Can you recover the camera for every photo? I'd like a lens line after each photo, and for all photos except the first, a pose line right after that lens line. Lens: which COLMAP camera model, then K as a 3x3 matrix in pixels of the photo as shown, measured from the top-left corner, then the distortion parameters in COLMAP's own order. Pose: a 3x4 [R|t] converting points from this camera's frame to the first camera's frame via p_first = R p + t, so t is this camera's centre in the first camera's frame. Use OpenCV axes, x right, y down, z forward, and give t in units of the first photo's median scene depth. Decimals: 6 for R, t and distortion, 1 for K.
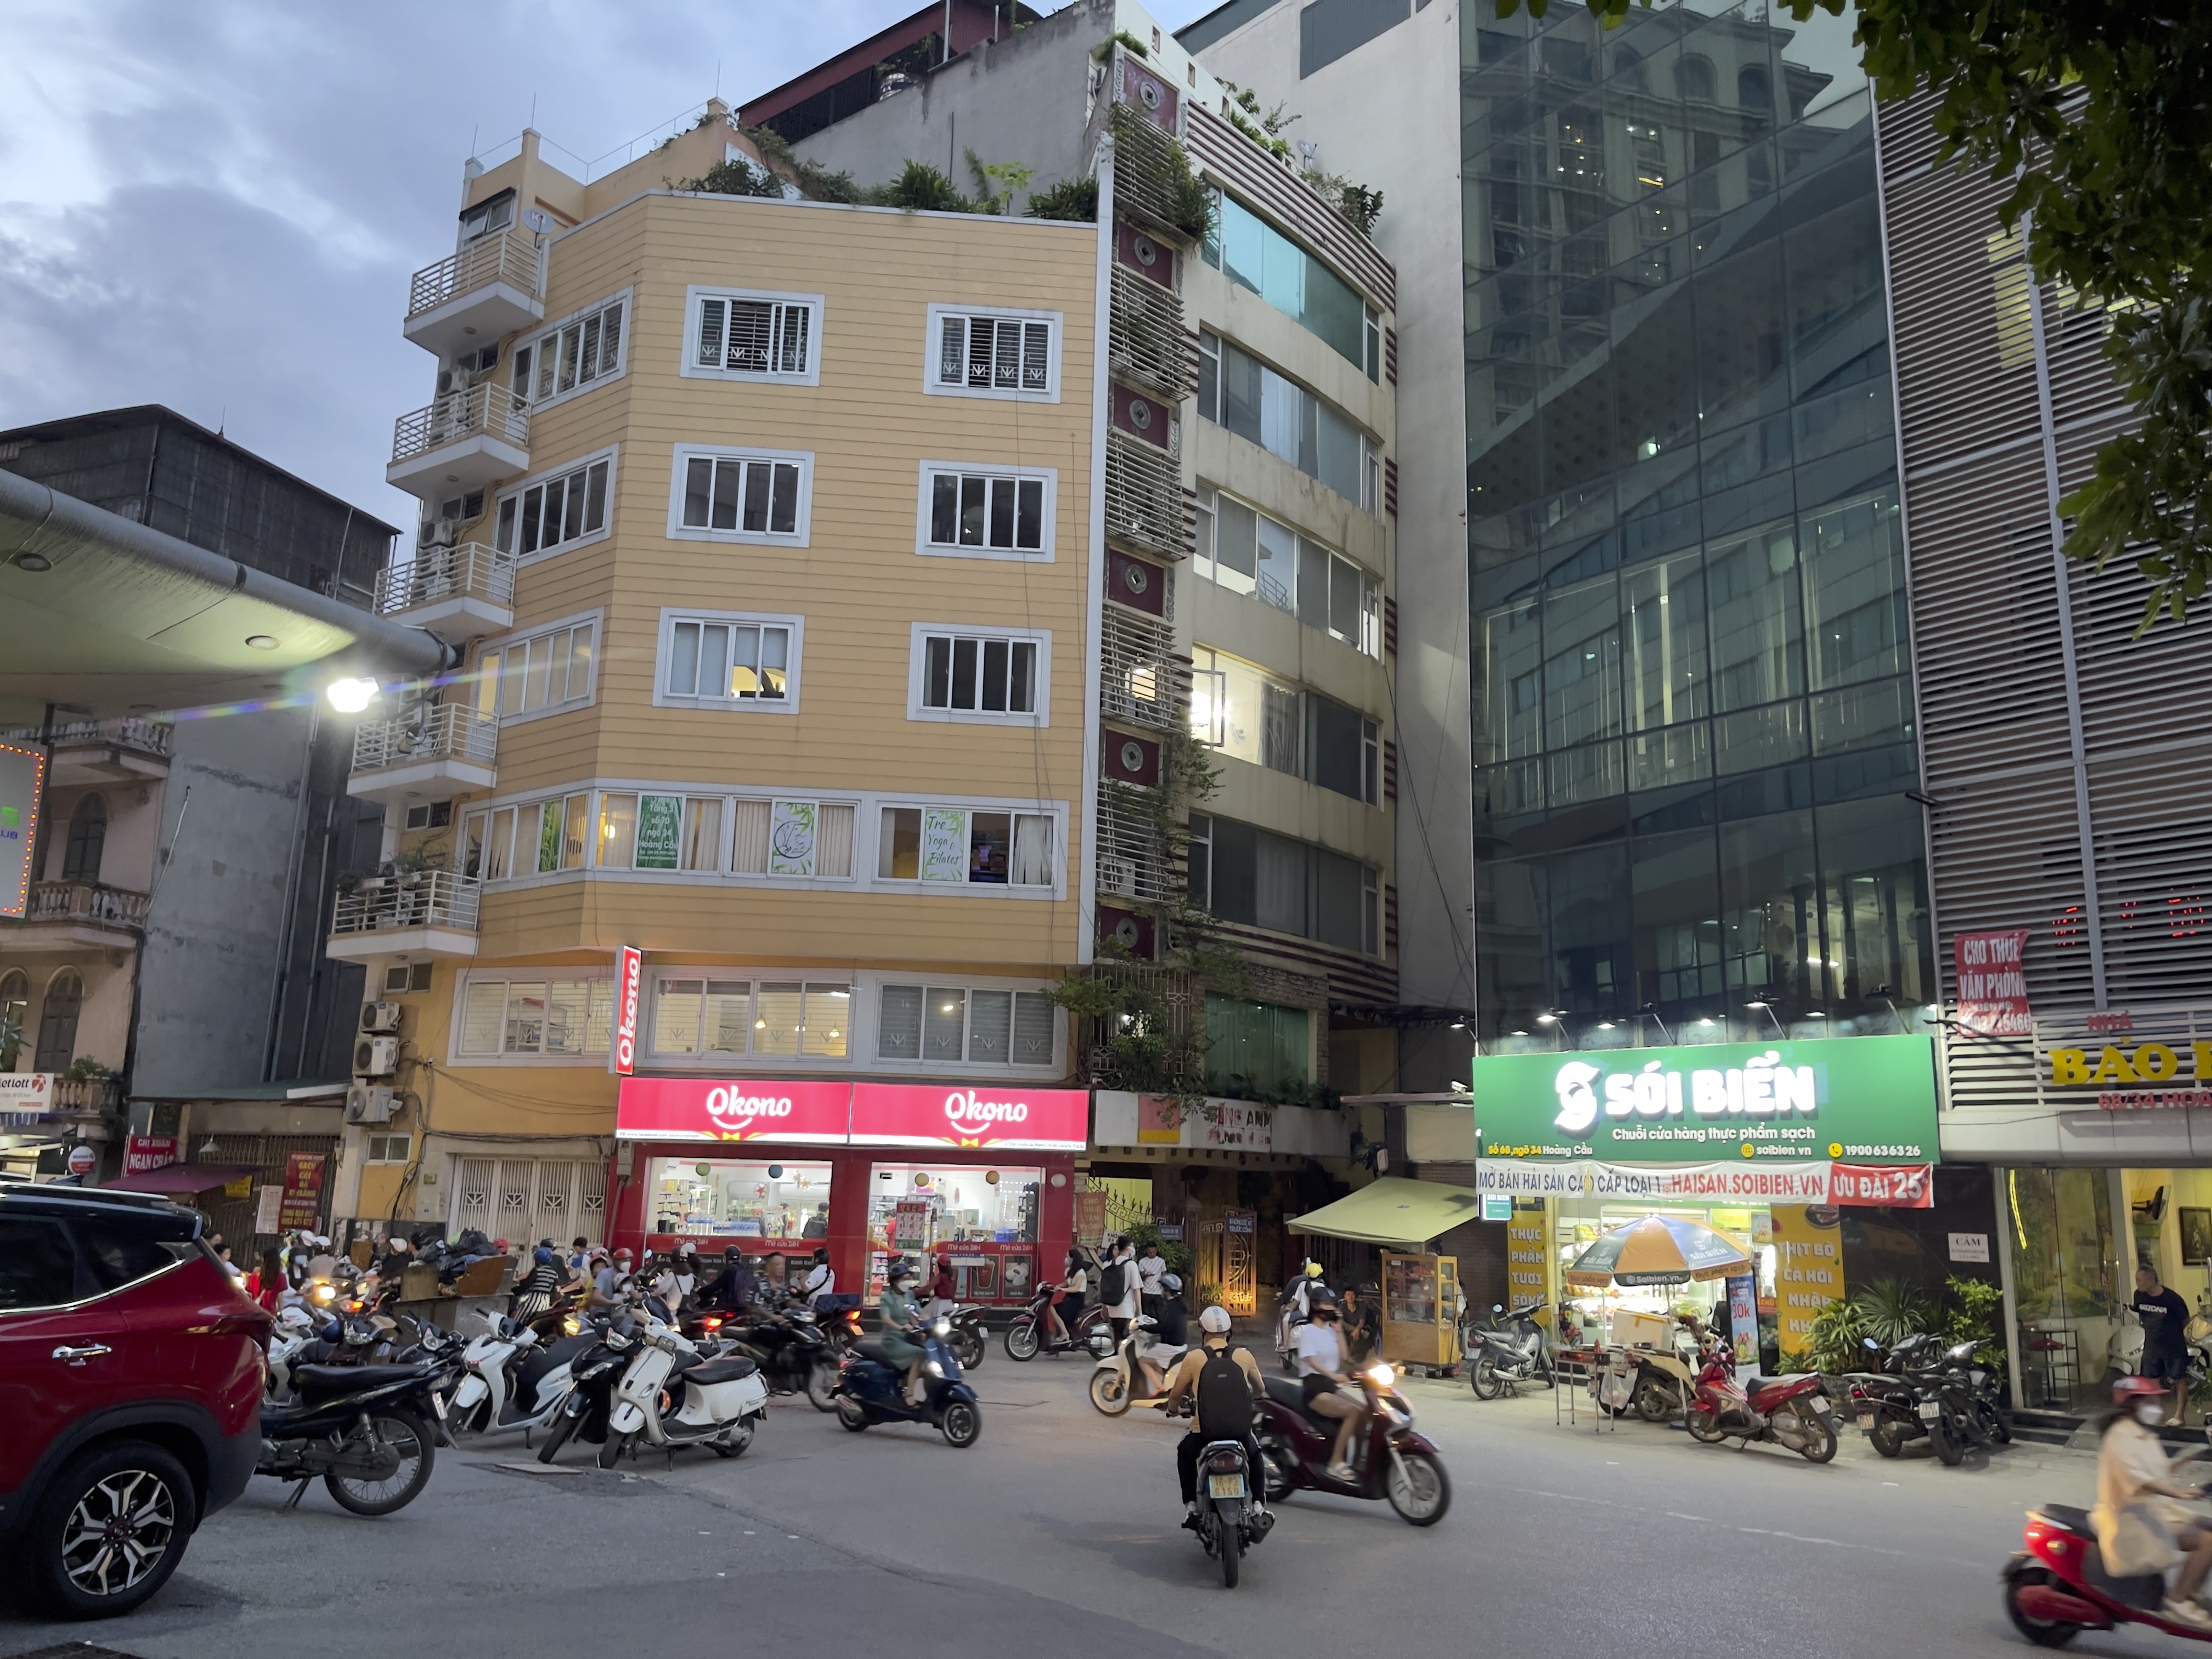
lens RADIAL K [[1671.3, 0, 1101.0], [0, 1671.3, 834.4], [0, 0, 1]] dist [0.002664, 0.001282]
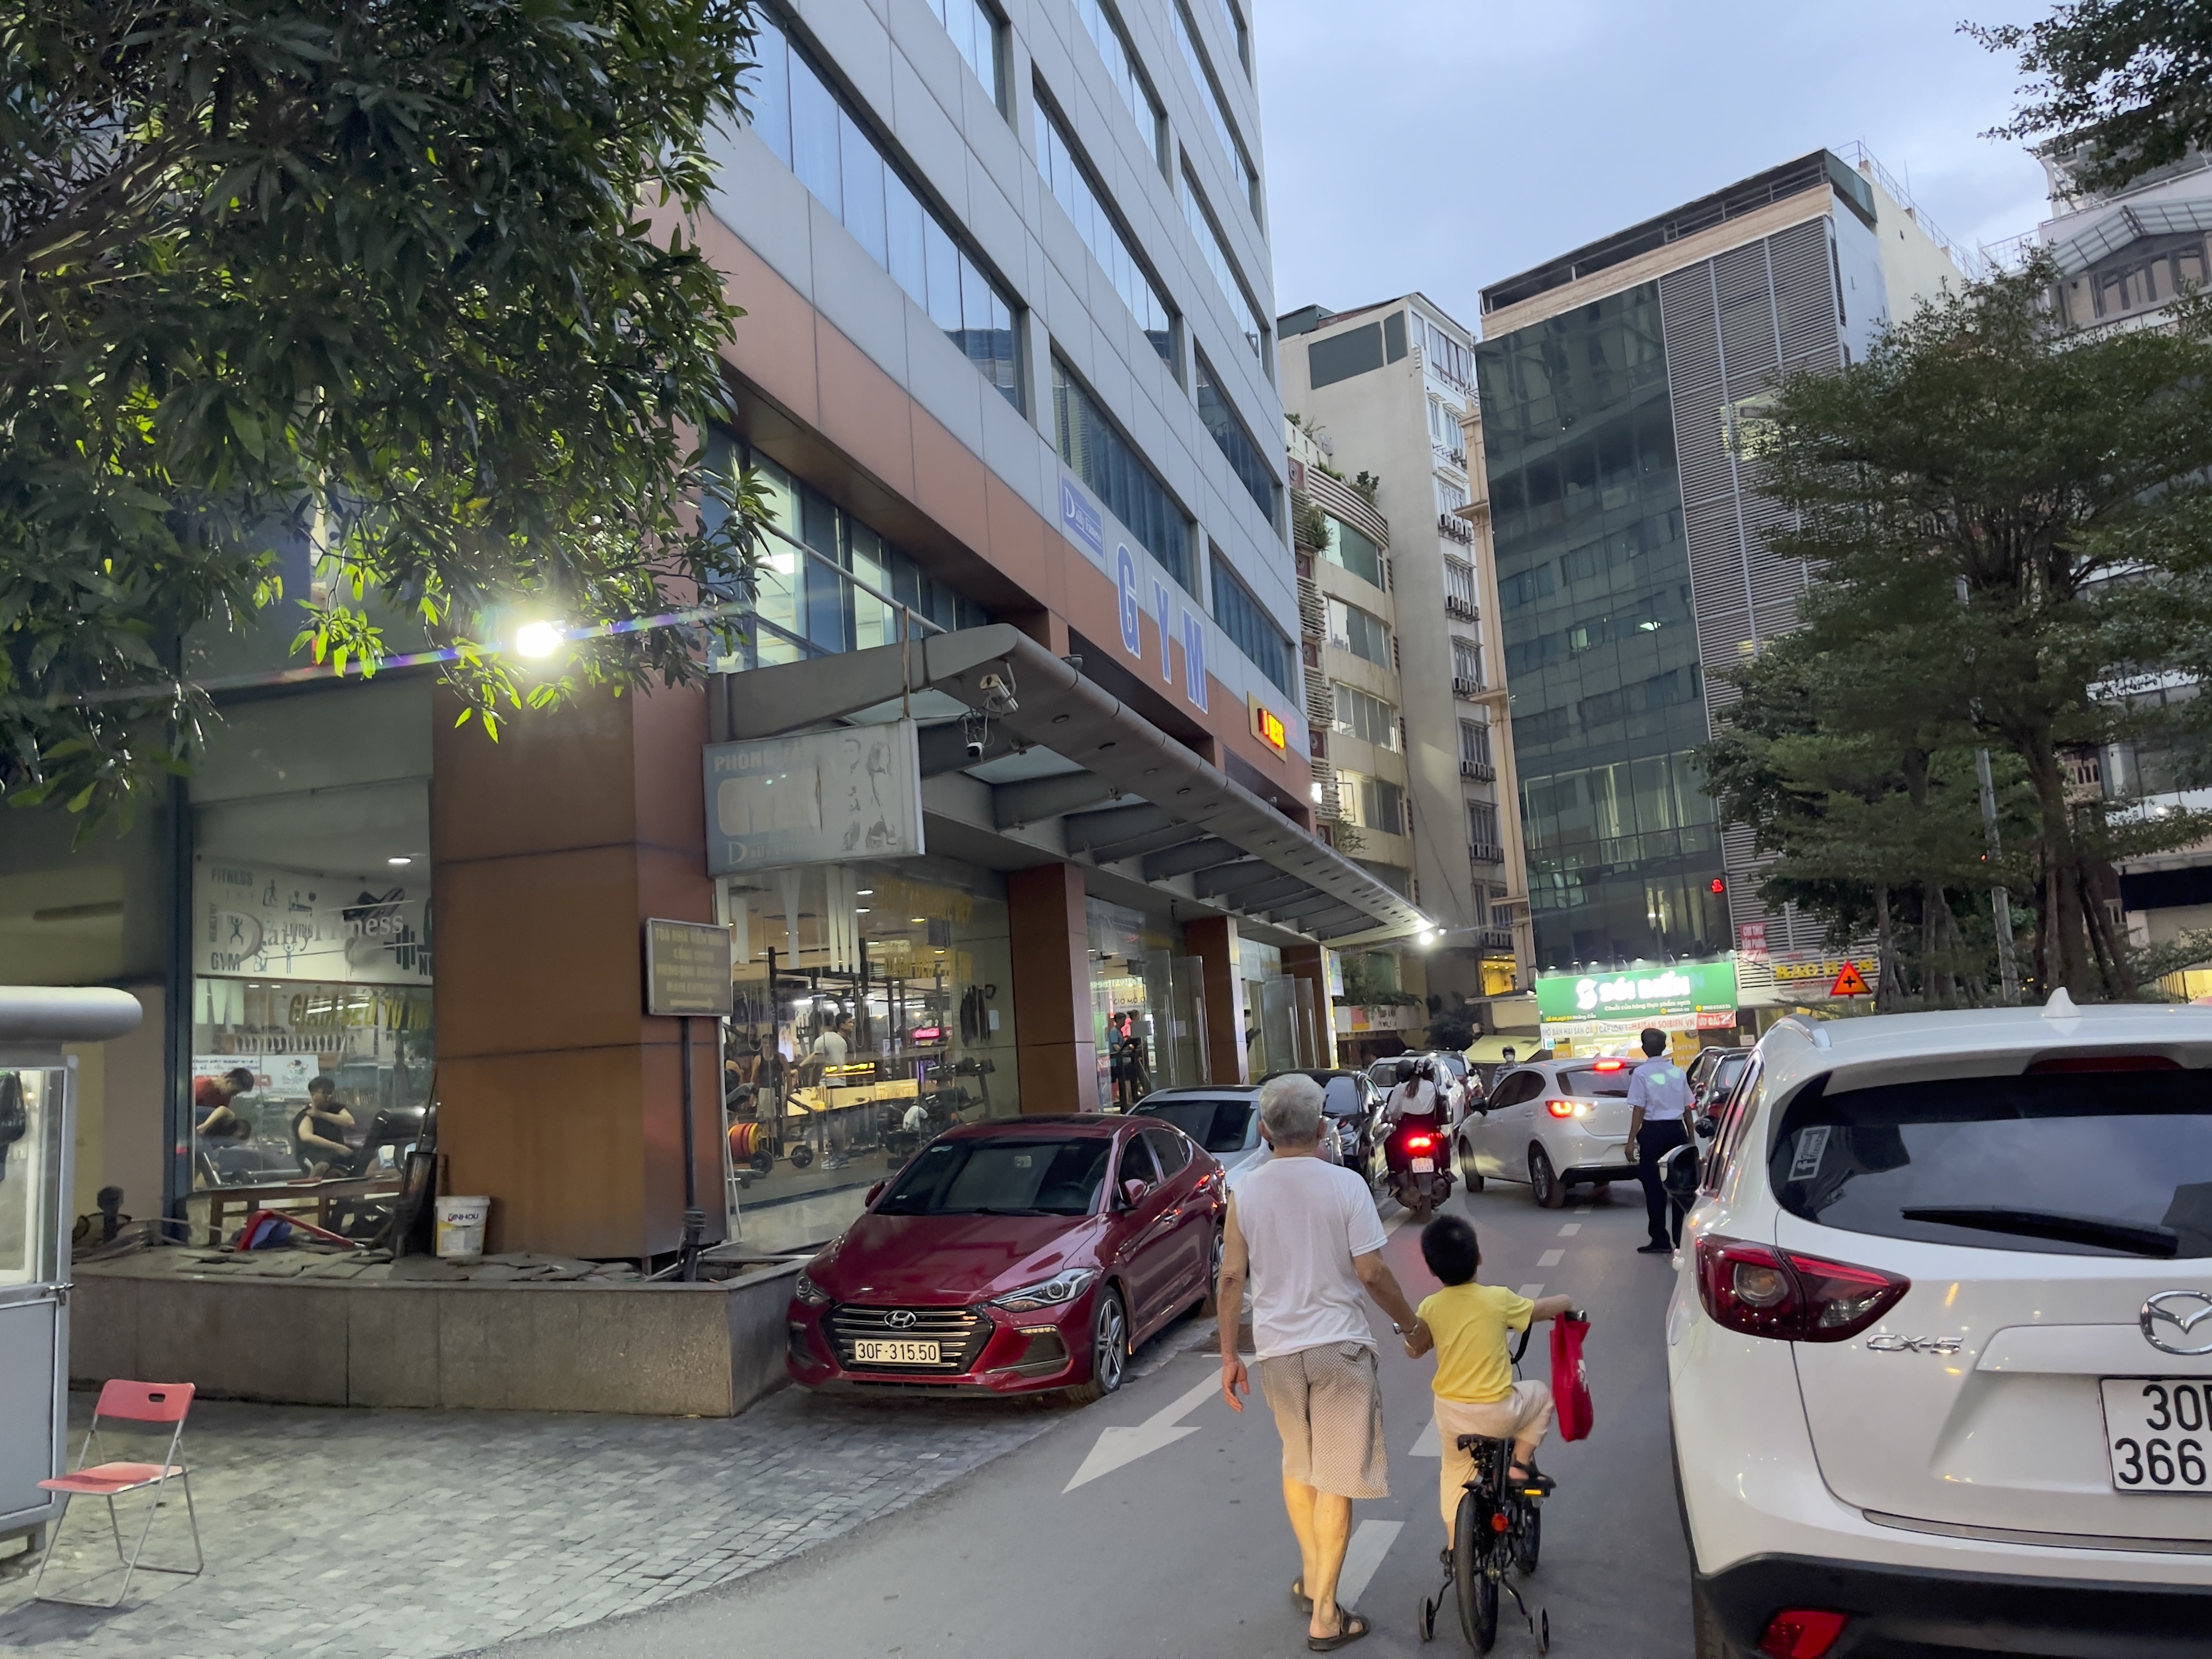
lens RADIAL K [[1671.3, 0, 1109.7], [0, 1671.3, 829.3], [0, 0, 1]] dist [0.002664, 0.001282]
pose [[0.980209, -0.067431, 0.186125, -0.822007], [0.055227, 0.996017, 0.069999, -0.286057], [-0.190104, -0.058335, 0.980029, -1.209450]]
